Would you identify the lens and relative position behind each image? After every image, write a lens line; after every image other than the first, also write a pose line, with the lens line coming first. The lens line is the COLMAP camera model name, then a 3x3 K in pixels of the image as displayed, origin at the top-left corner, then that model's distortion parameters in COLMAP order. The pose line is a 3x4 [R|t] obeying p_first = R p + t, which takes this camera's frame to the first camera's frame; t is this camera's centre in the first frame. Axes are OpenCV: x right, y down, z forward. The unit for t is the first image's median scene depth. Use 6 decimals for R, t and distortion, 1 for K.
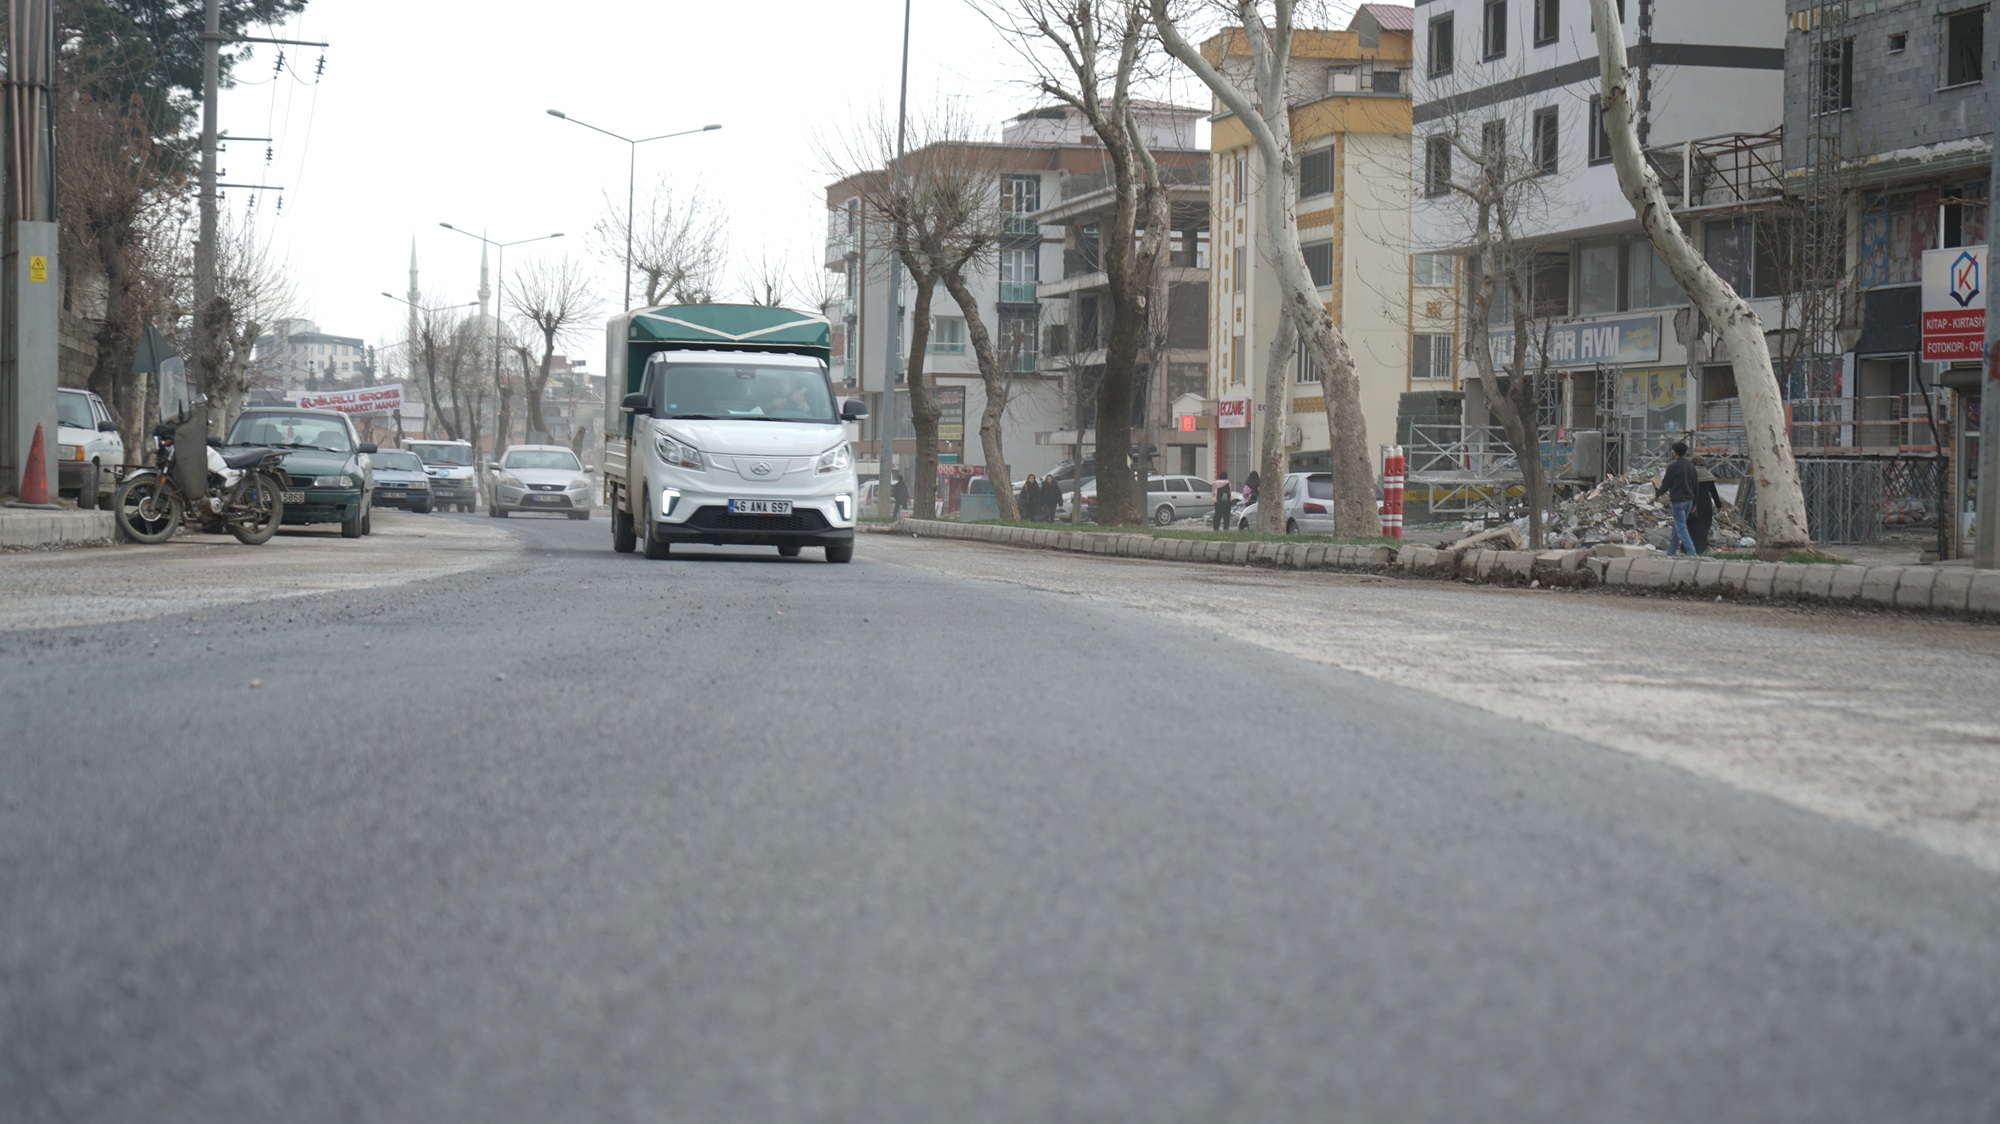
lens RADIAL K [[3469.4, 0, 1000.0], [0, 3469.4, 562.0], [0, 0, 1]] dist [0.015247, 0.096352]
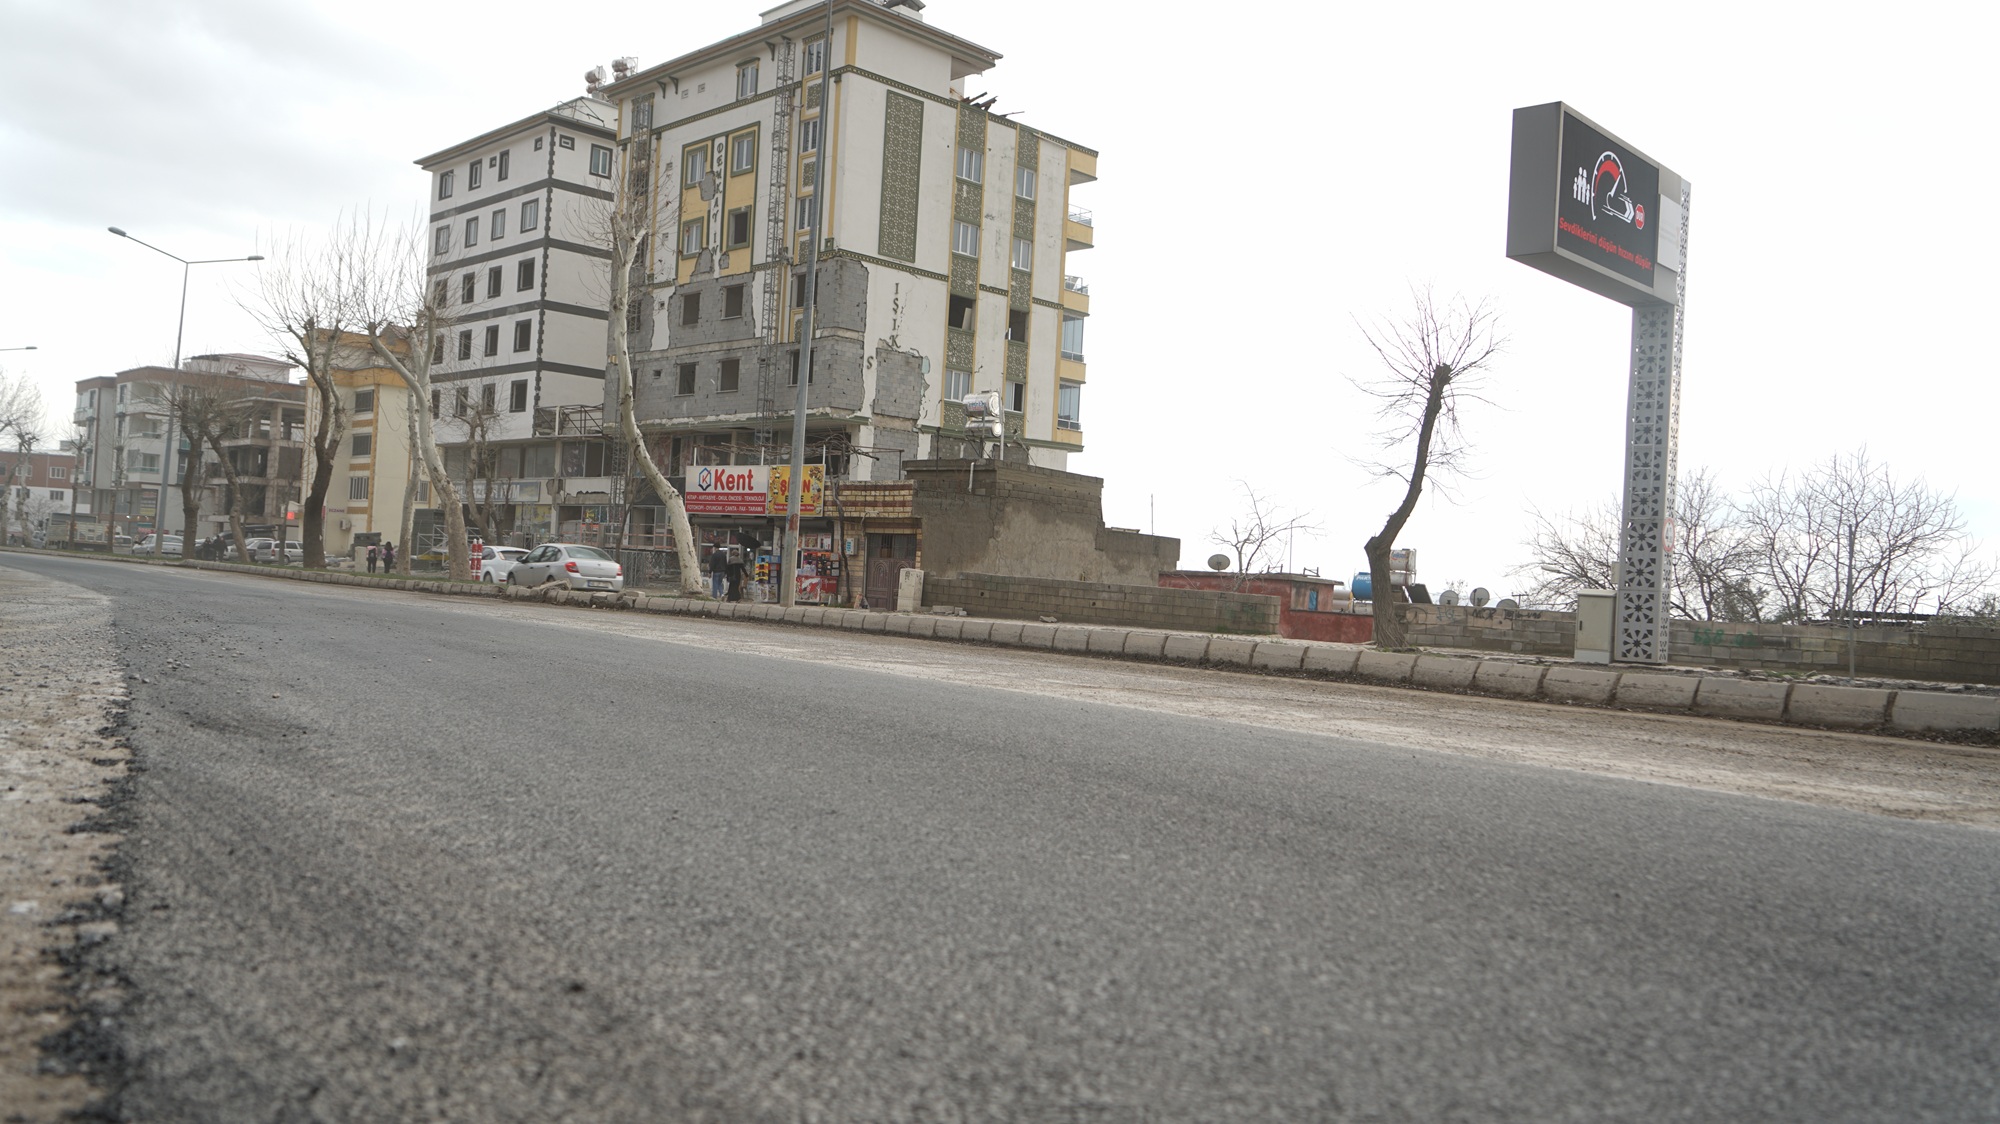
lens RADIAL K [[1521.0, 0, 1000.0], [0, 1521.0, 562.0], [0, 0, 1]] dist [-0.001191, 0.000544]
pose [[0.872323, 0.044984, 0.486856, -0.032105], [-0.035289, 0.998954, -0.029070, -0.001005], [-0.487655, 0.008178, 0.872998, -0.005402]]
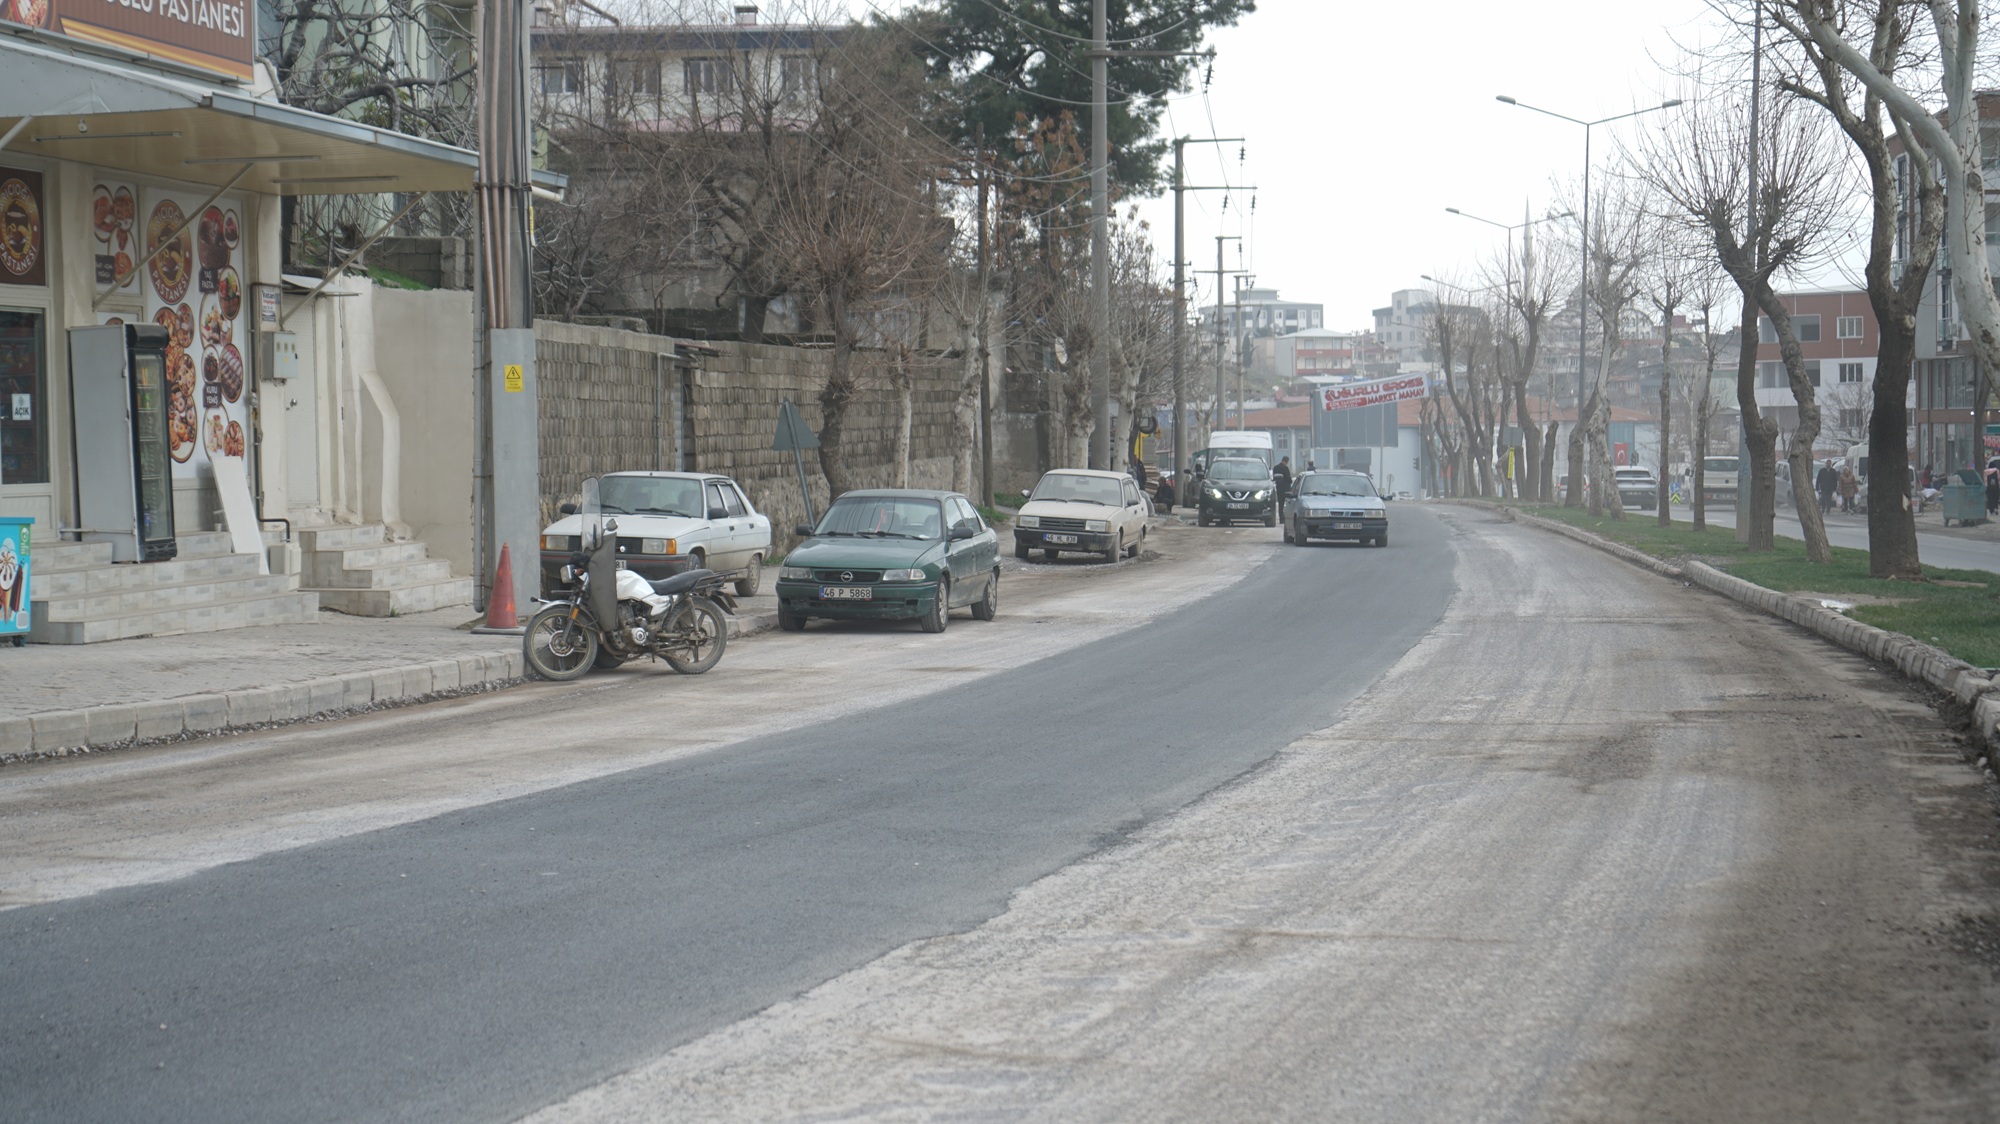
lens RADIAL K [[3476.5, 0, 1000.0], [0, 3476.5, 562.0], [0, 0, 1]] dist [0.026348, 0.025617]
pose [[0.948517, -0.017598, -0.316236, 0.061164], [0.020883, 0.999757, 0.007001, -0.015436], [0.316036, -0.013245, 0.948655, 0.055767]]
